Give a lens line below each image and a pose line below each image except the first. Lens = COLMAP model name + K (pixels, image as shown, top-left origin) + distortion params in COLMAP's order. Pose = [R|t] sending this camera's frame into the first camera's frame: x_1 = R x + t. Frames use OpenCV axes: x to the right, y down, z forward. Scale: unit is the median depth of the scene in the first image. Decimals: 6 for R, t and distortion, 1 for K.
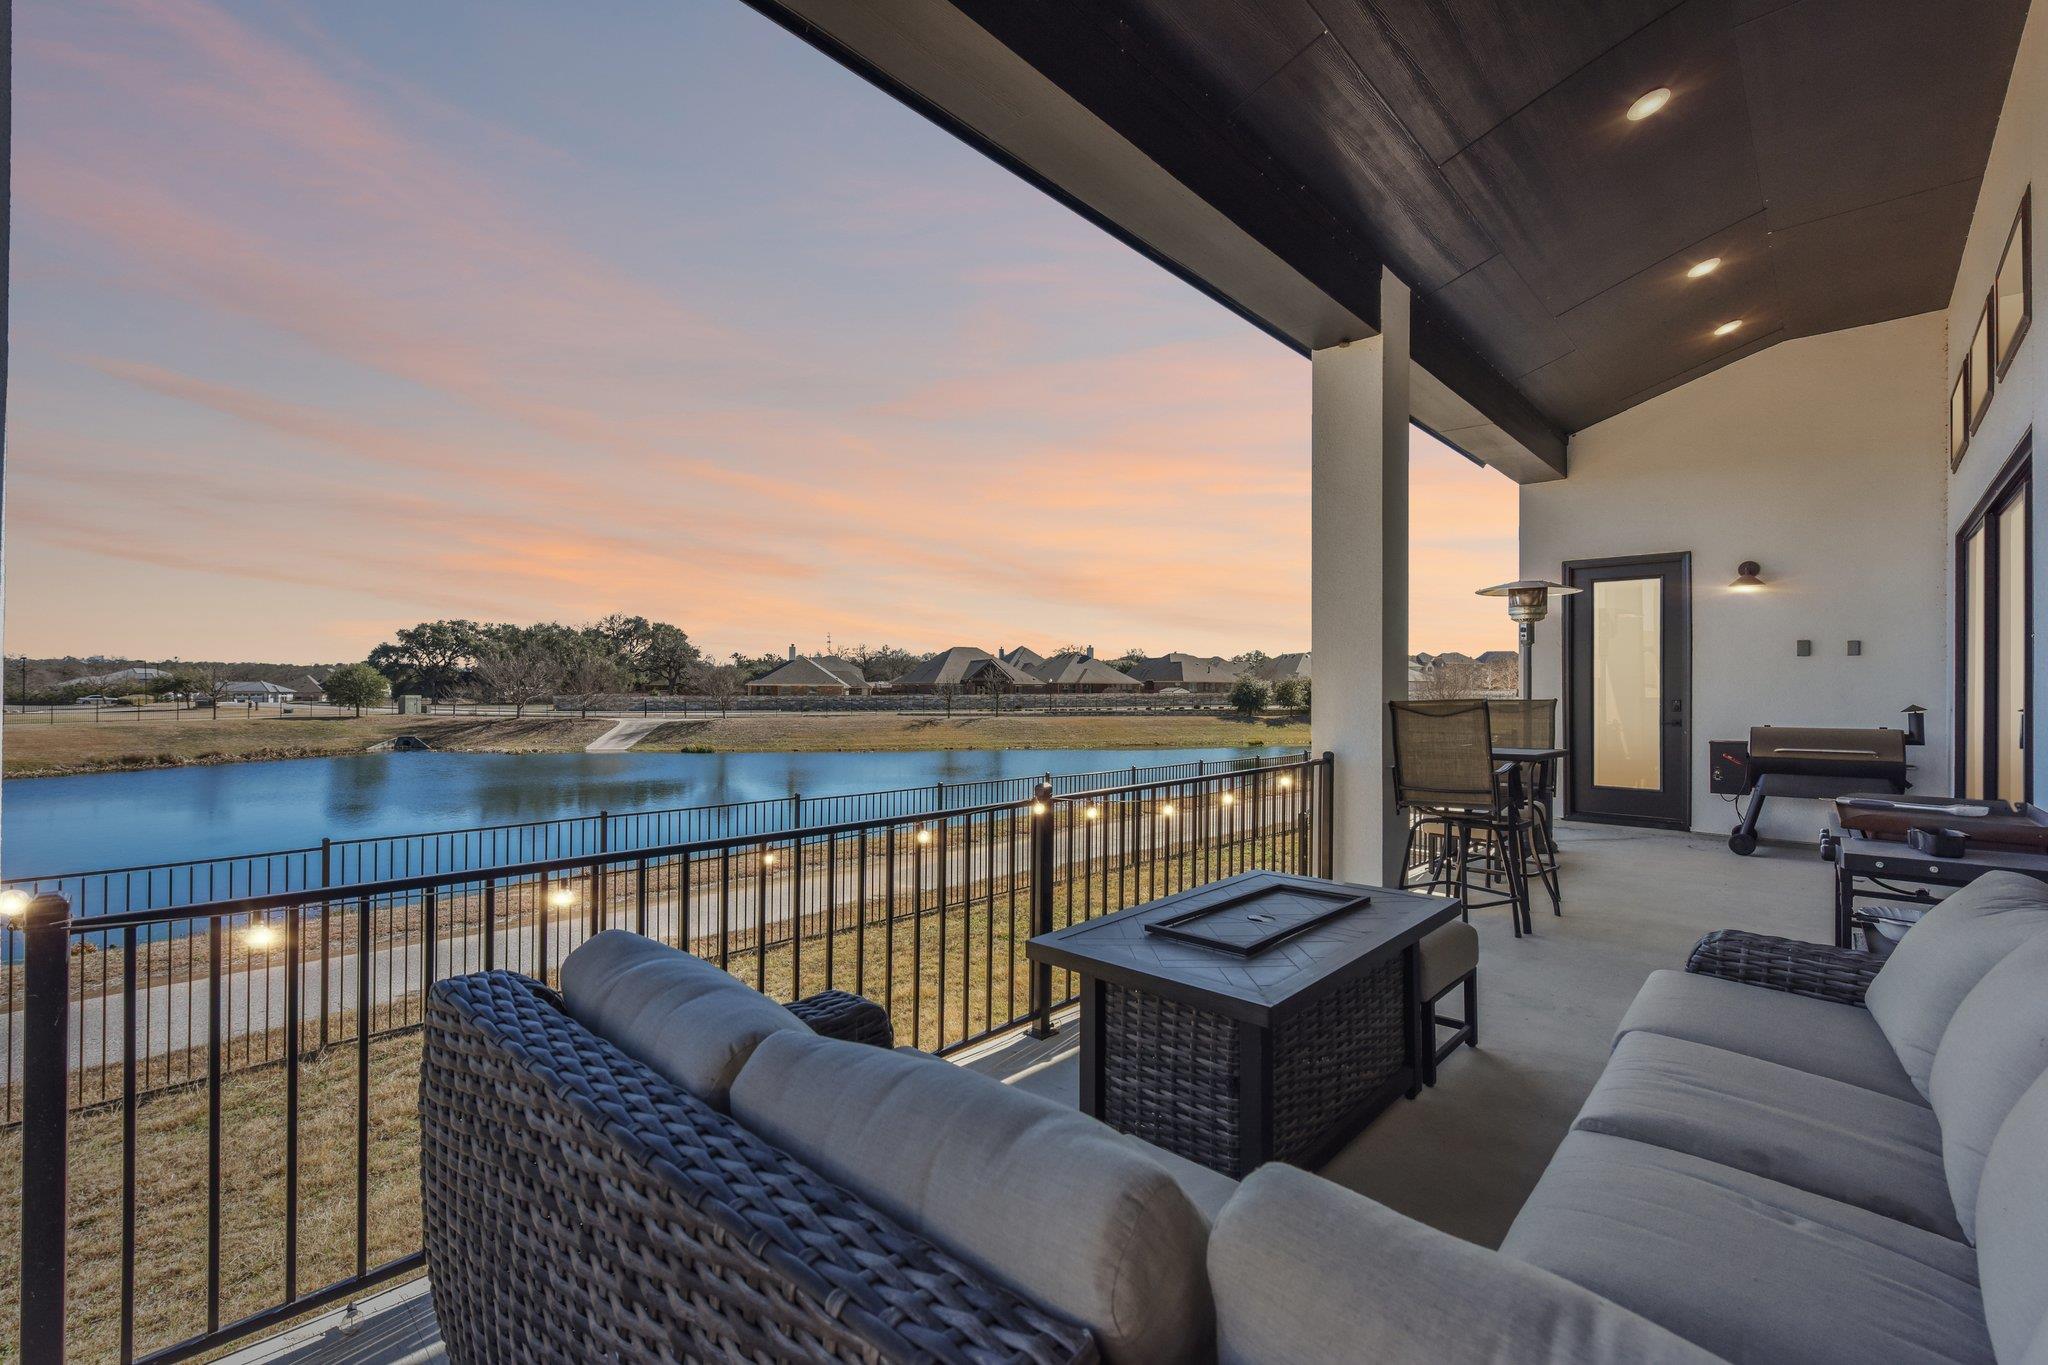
lens RADIAL K [[881.6, 0, 1024.0], [0, 881.6, 682.5], [0, 0, 1]] dist [-0.000319, -0.000166]
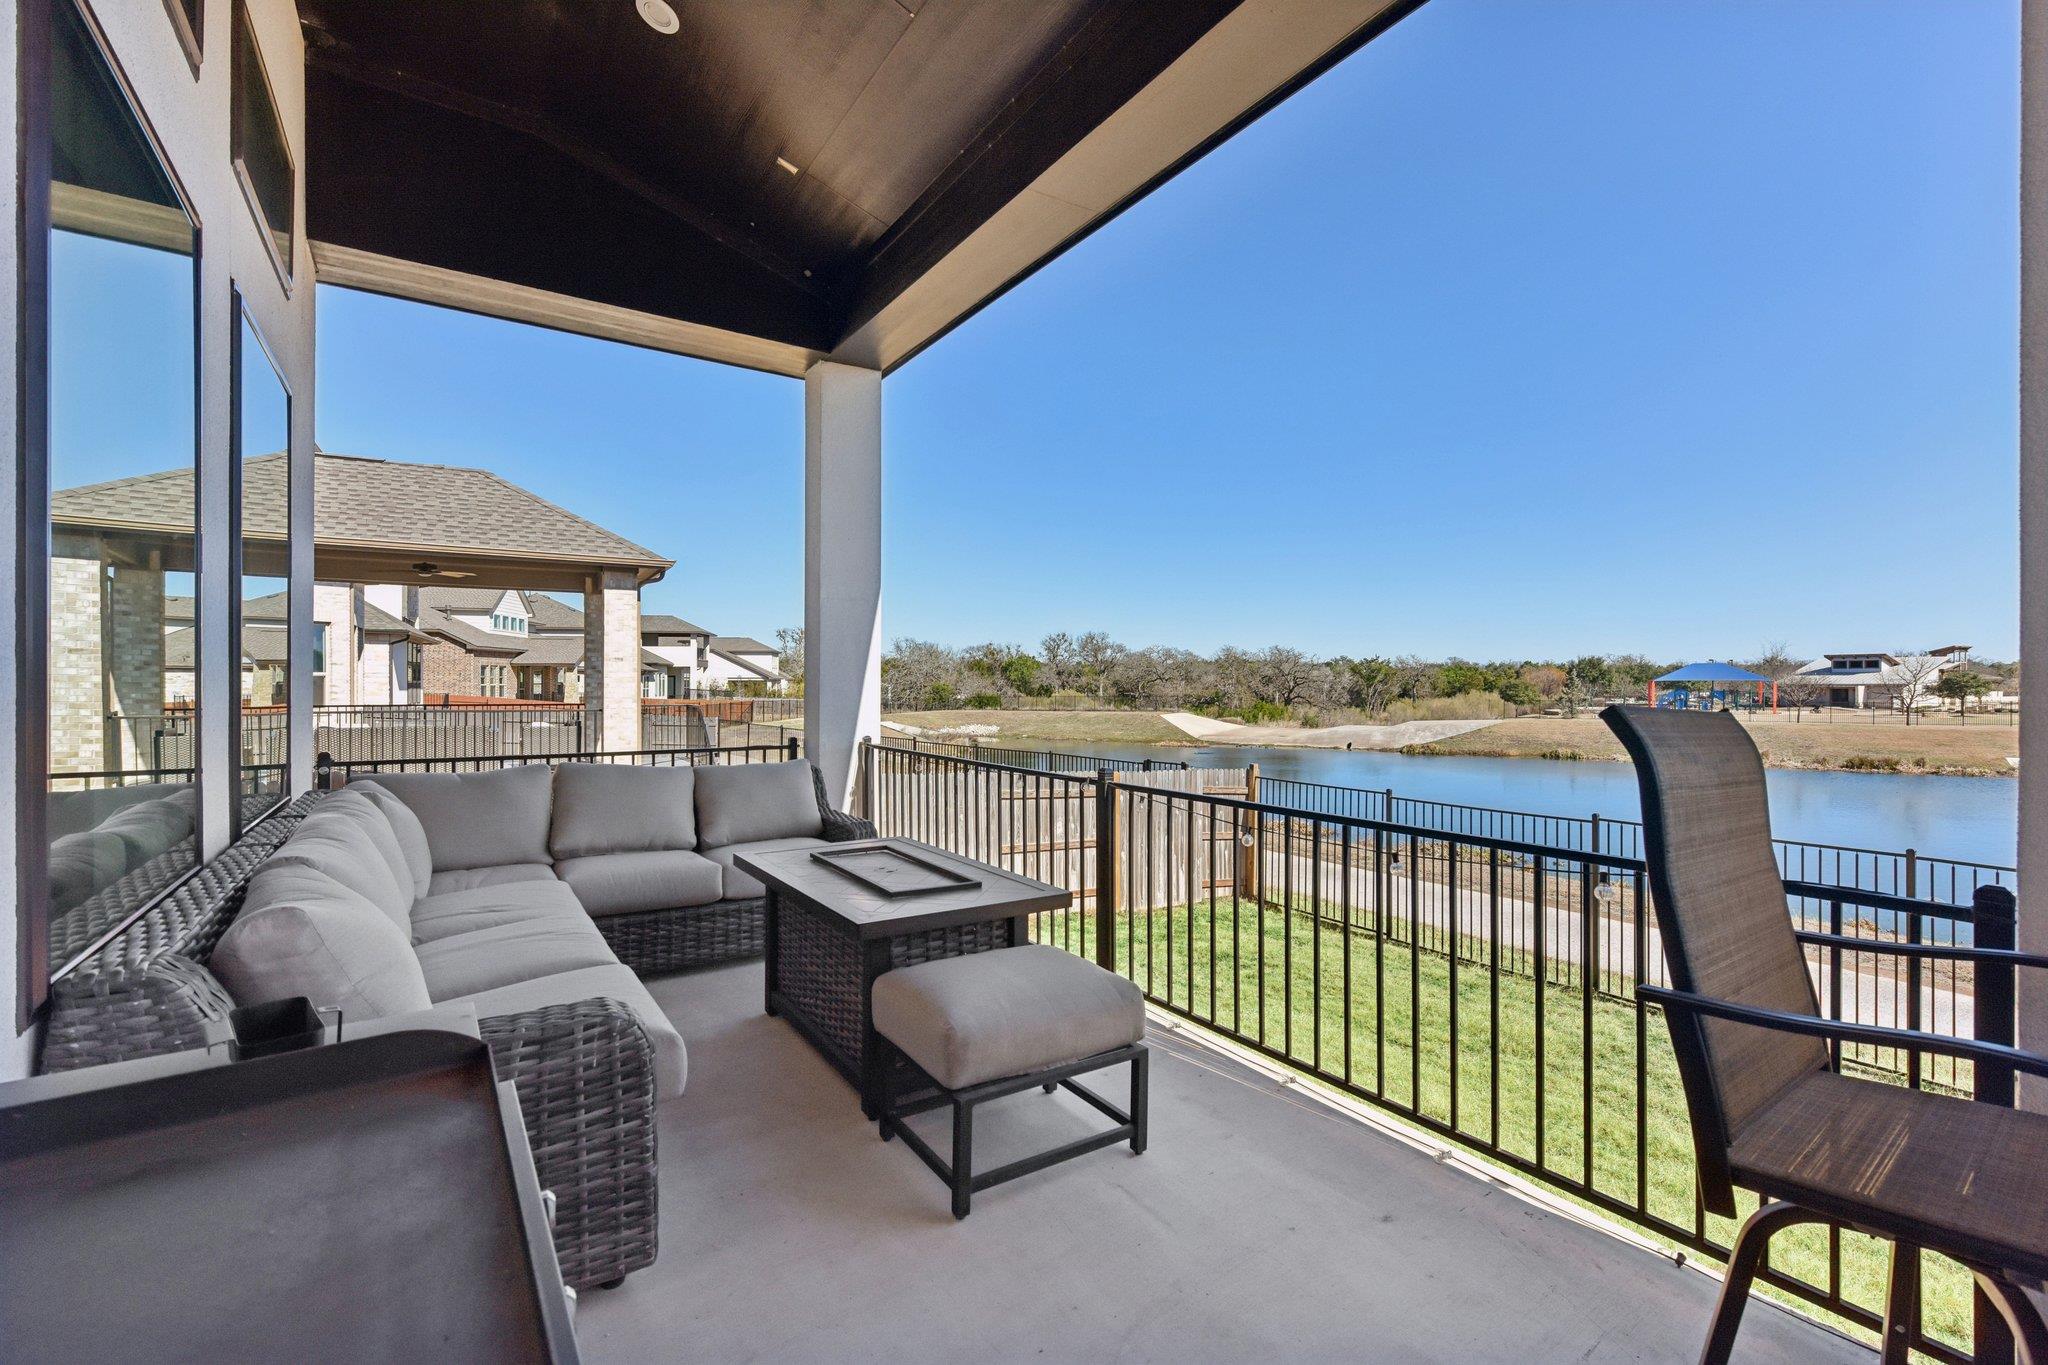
lens RADIAL K [[881.6, 0, 1024.0], [0, 881.6, 682.5], [0, 0, 1]] dist [-0.000319, -0.000166]
pose [[-0.257712, -0.003052, -0.966217, 0.743444], [-0.001555, 0.999995, -0.002744, 0.012515], [0.966221, 0.000795, -0.257715, 0.809607]]
